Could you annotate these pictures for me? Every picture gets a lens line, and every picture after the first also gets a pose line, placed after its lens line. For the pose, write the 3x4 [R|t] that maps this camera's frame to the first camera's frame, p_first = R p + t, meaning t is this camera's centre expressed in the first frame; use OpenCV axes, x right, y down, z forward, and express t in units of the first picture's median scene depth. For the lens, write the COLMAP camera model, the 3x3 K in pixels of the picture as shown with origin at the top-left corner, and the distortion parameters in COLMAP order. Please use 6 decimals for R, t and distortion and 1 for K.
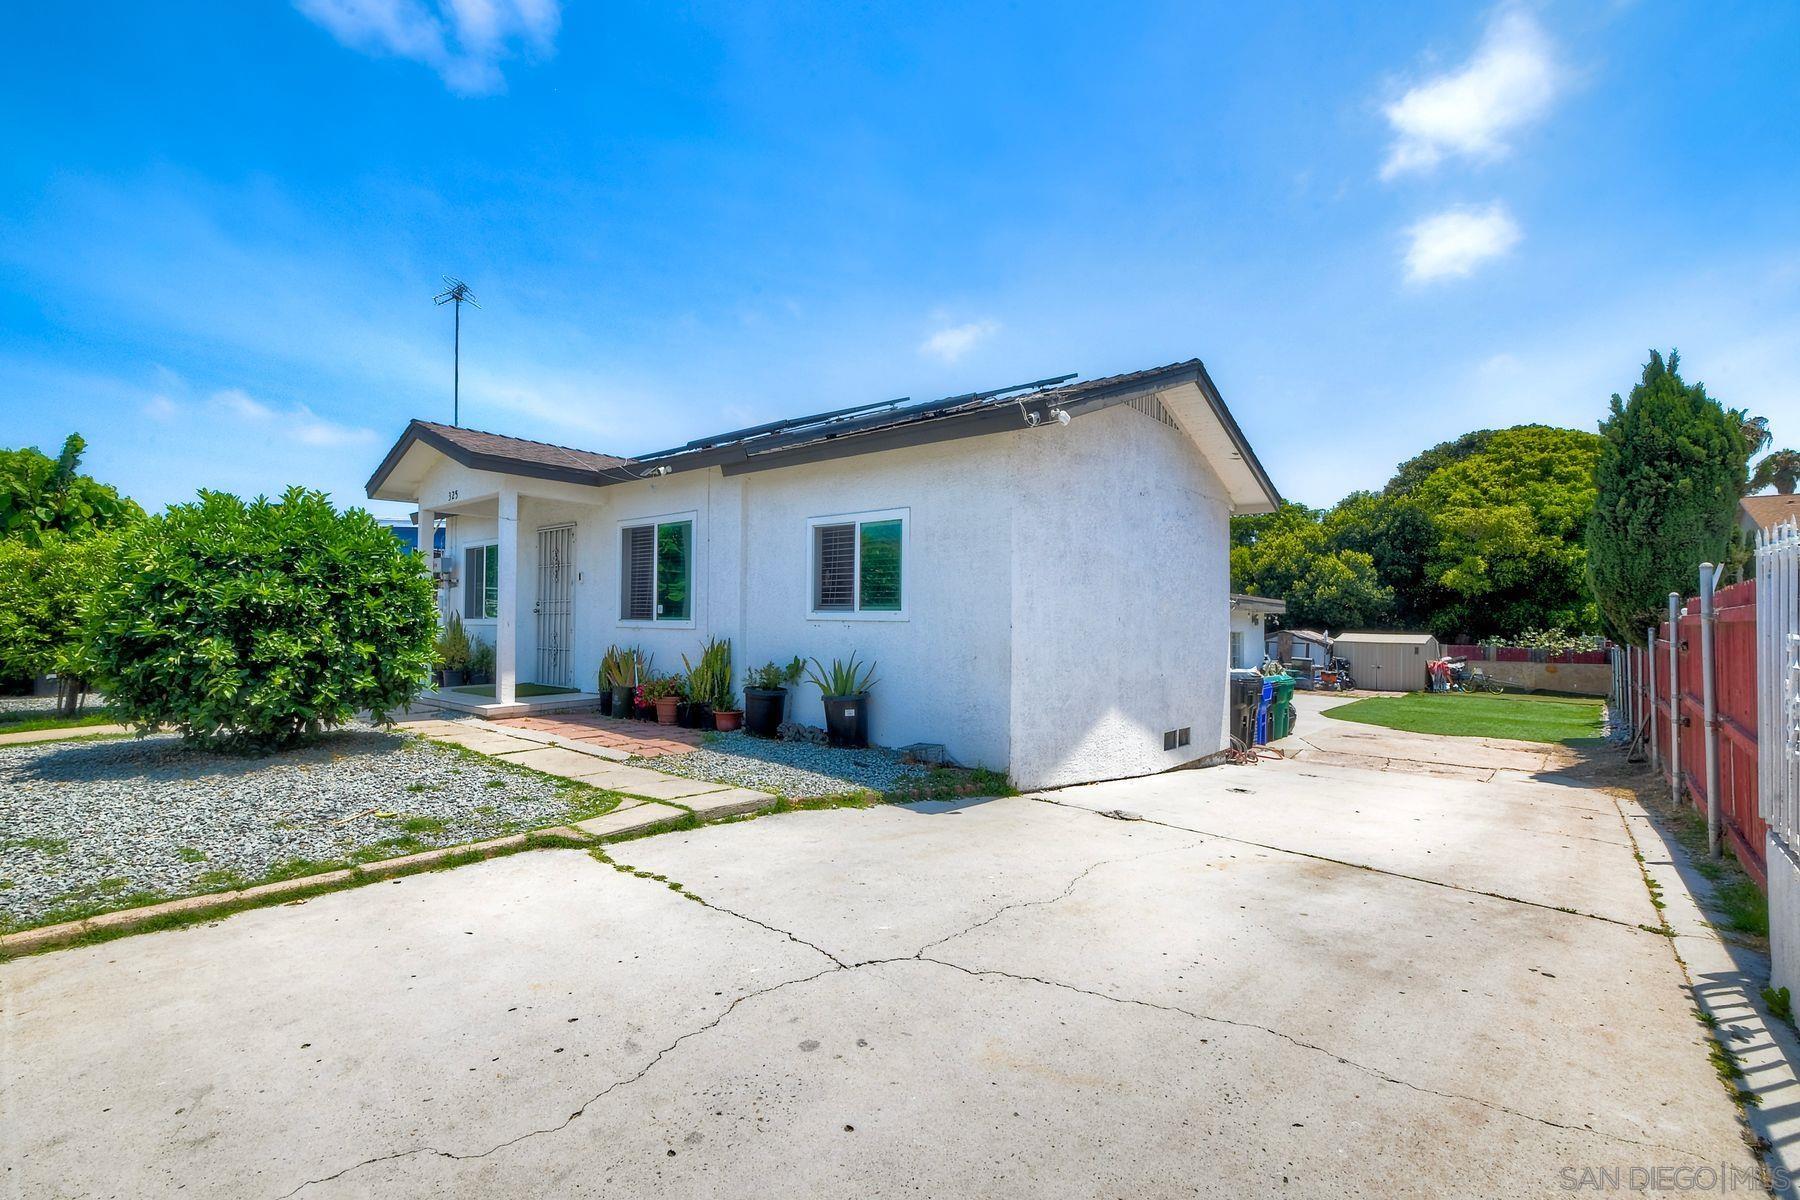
lens RADIAL K [[804.3, 0, 896.2], [0, 804.3, 603.3], [0, 0, 1]] dist [-0.000436, -0.000071]
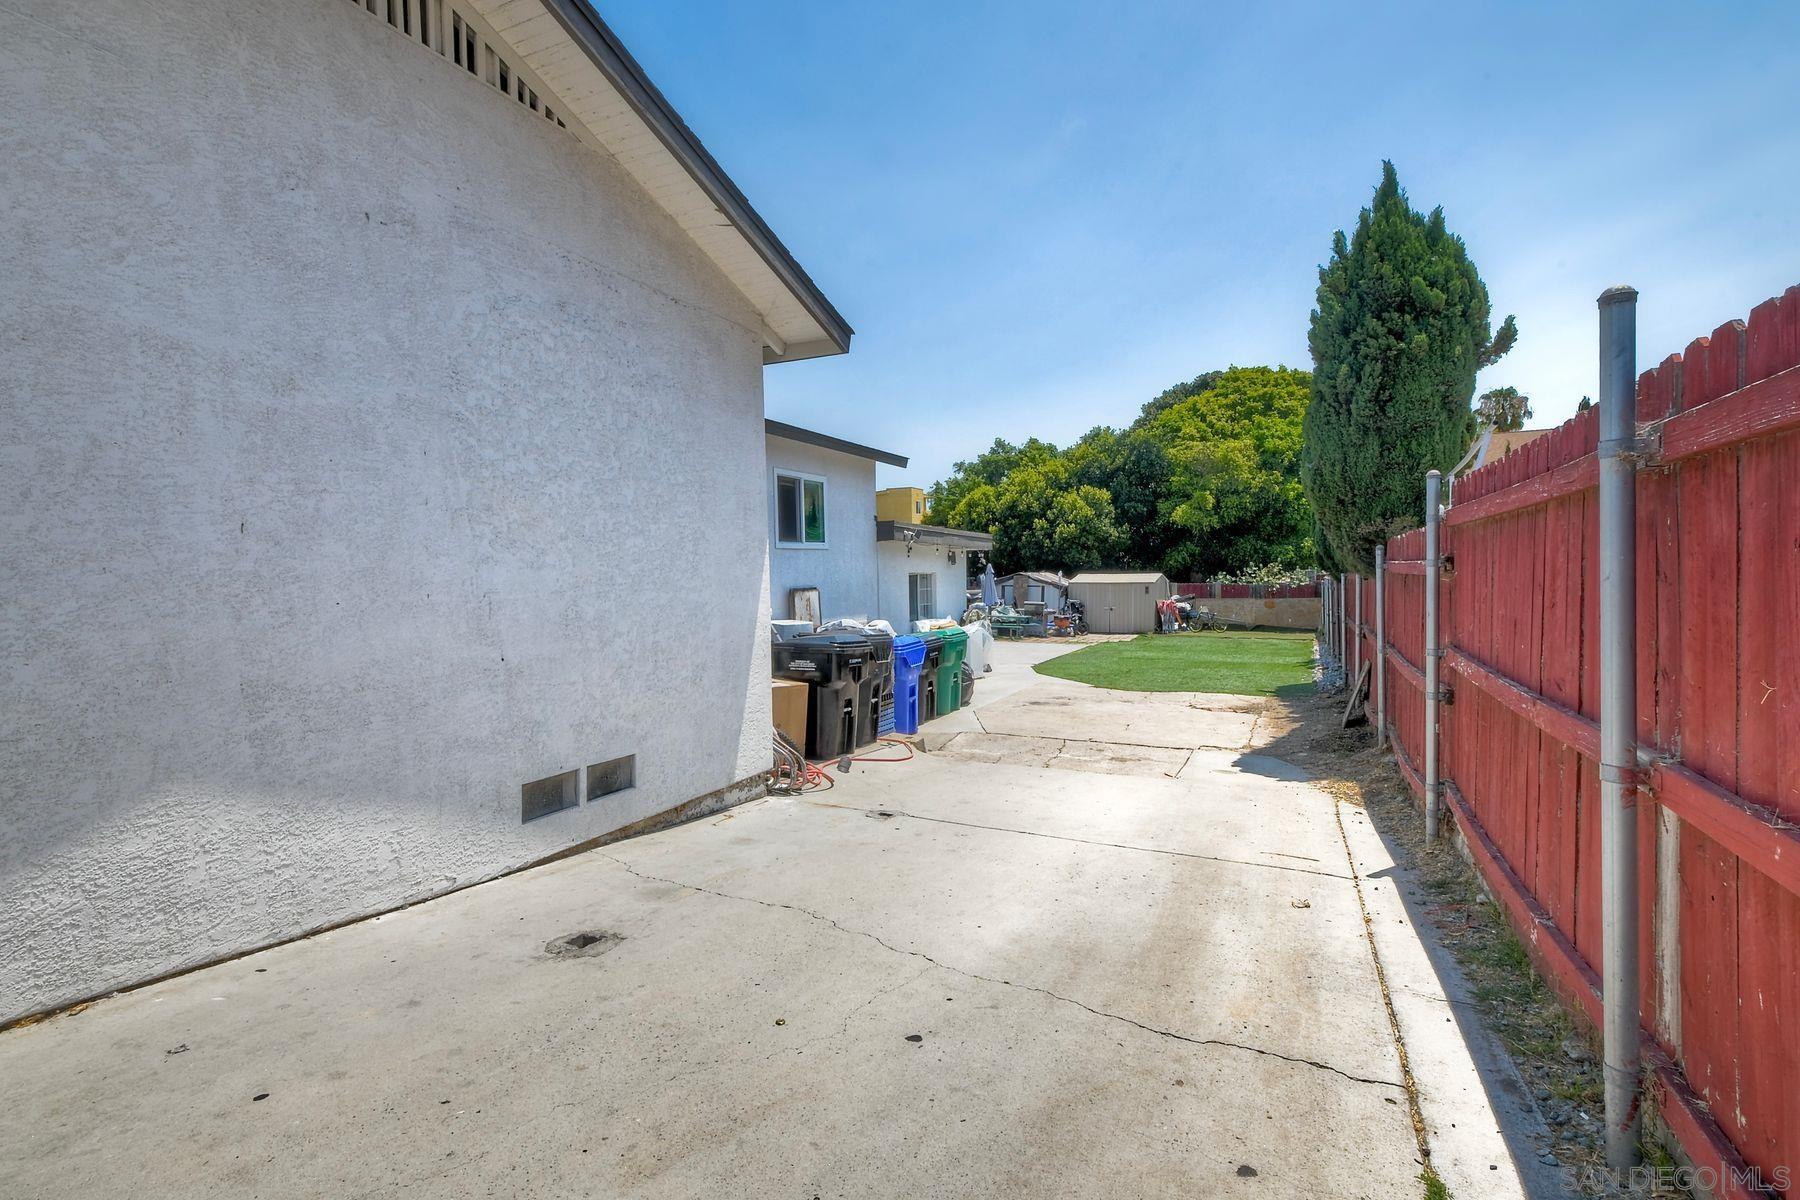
lens RADIAL K [[806.1, 0, 905.5], [0, 806.1, 598.3], [0, 0, 1]] dist [0.000263, -0.000336]
pose [[0.967318, -0.033312, 0.251370, 0.136196], [0.020077, 0.998283, 0.055033, 0.011087], [-0.252771, -0.048187, 0.966325, 0.159579]]
